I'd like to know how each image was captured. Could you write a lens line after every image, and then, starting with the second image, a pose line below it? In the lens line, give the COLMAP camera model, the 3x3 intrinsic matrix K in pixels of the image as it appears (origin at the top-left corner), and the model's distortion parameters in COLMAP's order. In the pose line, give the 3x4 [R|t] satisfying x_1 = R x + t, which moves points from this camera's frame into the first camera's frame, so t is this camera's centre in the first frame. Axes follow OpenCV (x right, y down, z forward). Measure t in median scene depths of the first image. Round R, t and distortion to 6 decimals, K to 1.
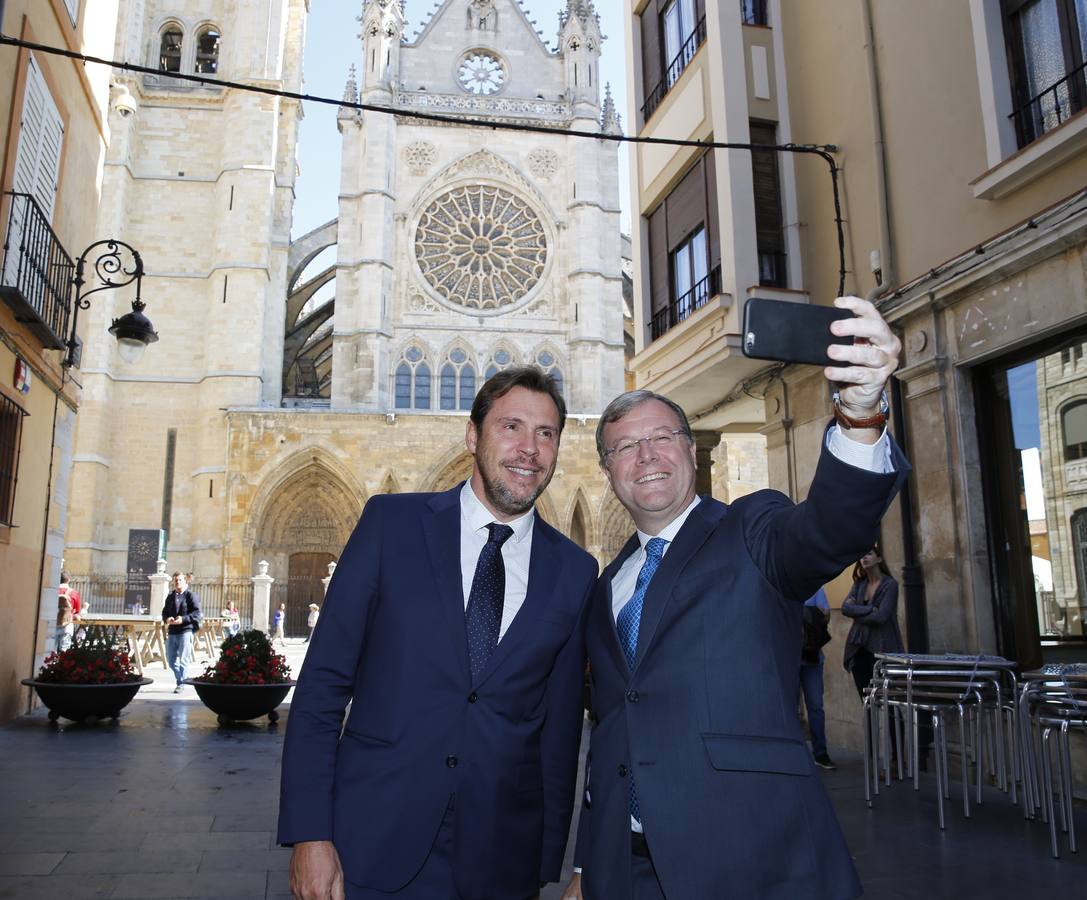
lens RADIAL K [[908.1, 0, 521.0], [0, 908.1, 446.0], [0, 0, 1]] dist [-0.105260, 0.086565]
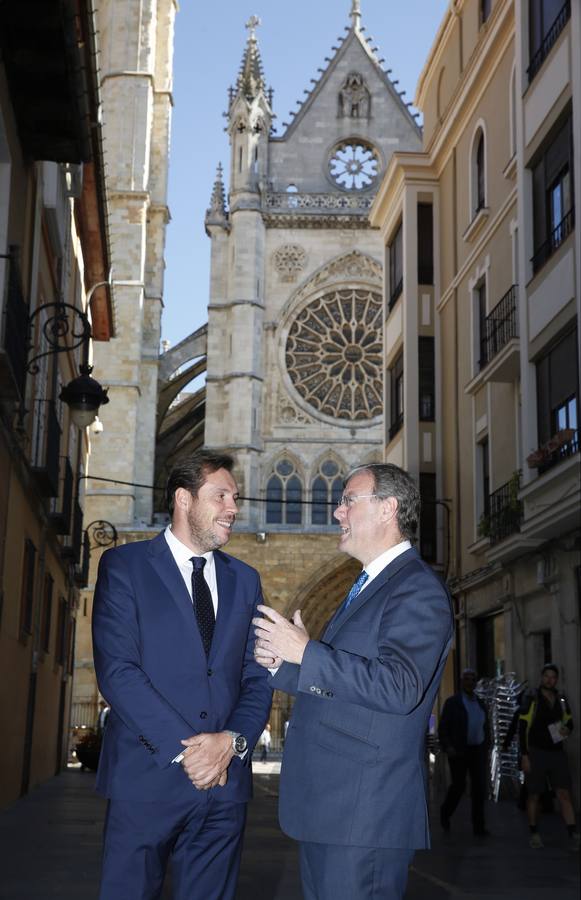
lens RADIAL K [[1245.7, 0, 291.0], [0, 1245.7, 460.2], [0, 0, 1]] dist [0.114743, -0.014925]
pose [[0.991799, -0.009834, -0.127427, 0.059739], [0.004491, 0.999101, -0.042152, -0.051163], [0.127727, 0.041234, 0.990952, -0.335202]]
